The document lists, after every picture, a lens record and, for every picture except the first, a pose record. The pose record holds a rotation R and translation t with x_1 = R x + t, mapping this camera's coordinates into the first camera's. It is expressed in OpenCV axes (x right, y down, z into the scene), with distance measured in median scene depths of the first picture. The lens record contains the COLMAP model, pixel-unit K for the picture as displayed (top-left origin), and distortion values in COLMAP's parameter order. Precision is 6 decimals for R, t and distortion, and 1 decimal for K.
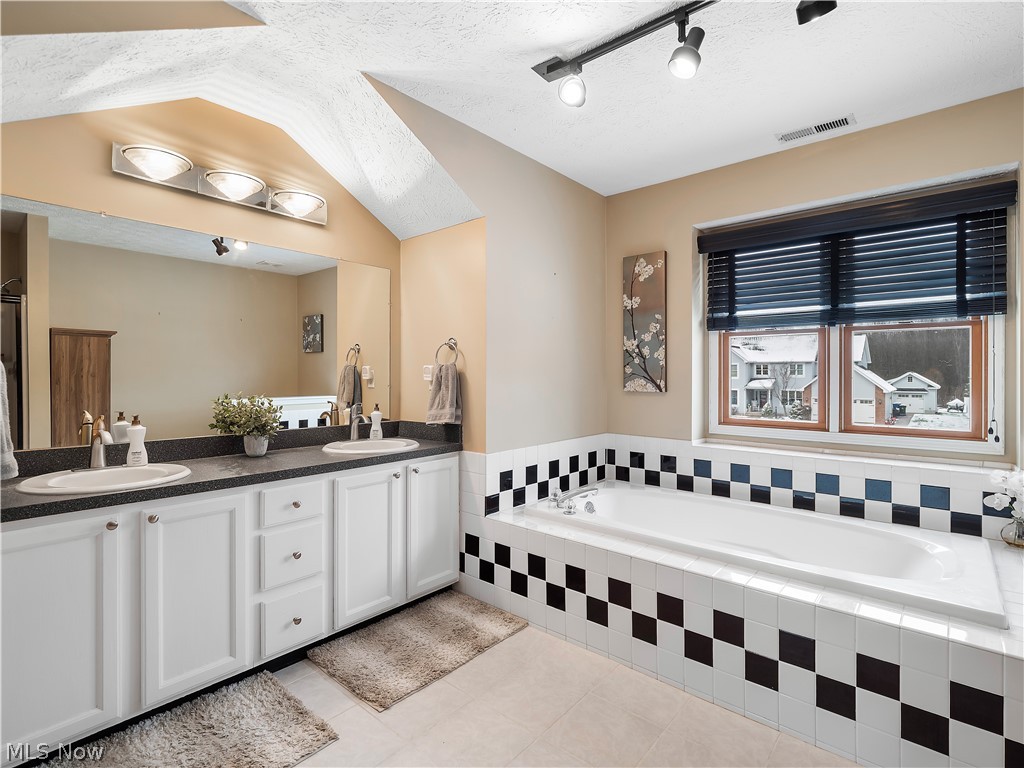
lens RADIAL K [[496.8, 0, 512.9], [0, 496.8, 375.6], [0, 0, 1]] dist [-0.005928, -0.000828]
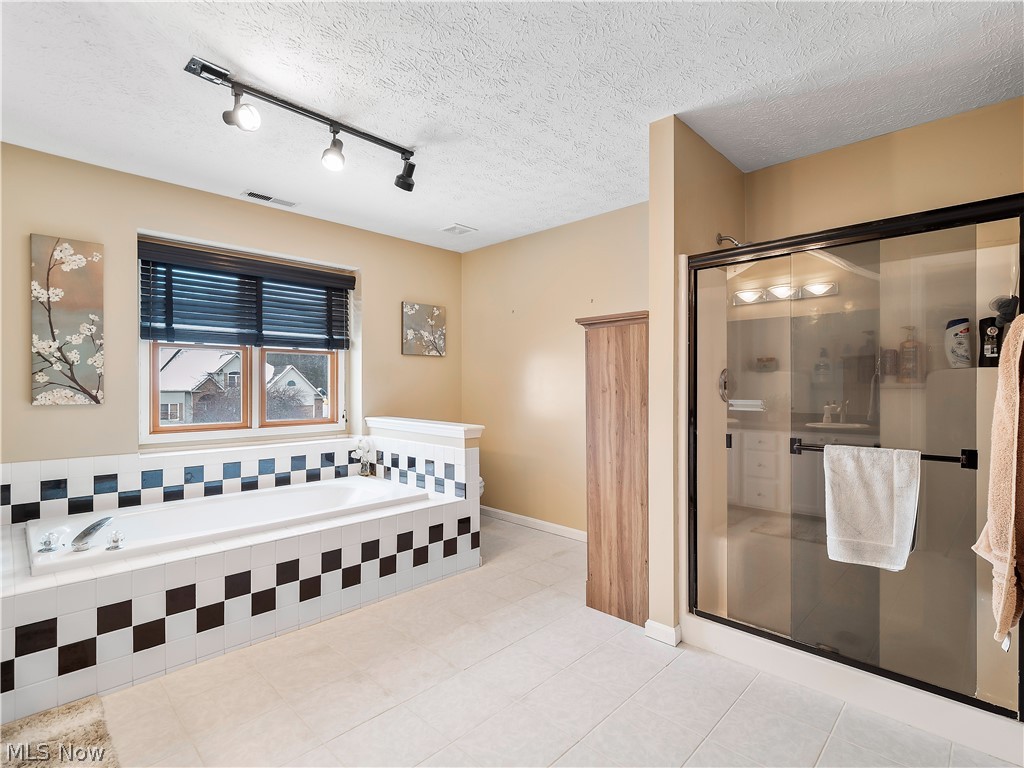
lens RADIAL K [[496.8, 0, 512.1], [0, 496.8, 385.5], [0, 0, 1]] dist [-0.005928, -0.000828]
pose [[0.070182, -0.002526, 0.997531, -0.521356], [0.001957, 0.999995, 0.002395, -0.000070], [-0.997532, 0.001785, 0.070187, 0.206429]]
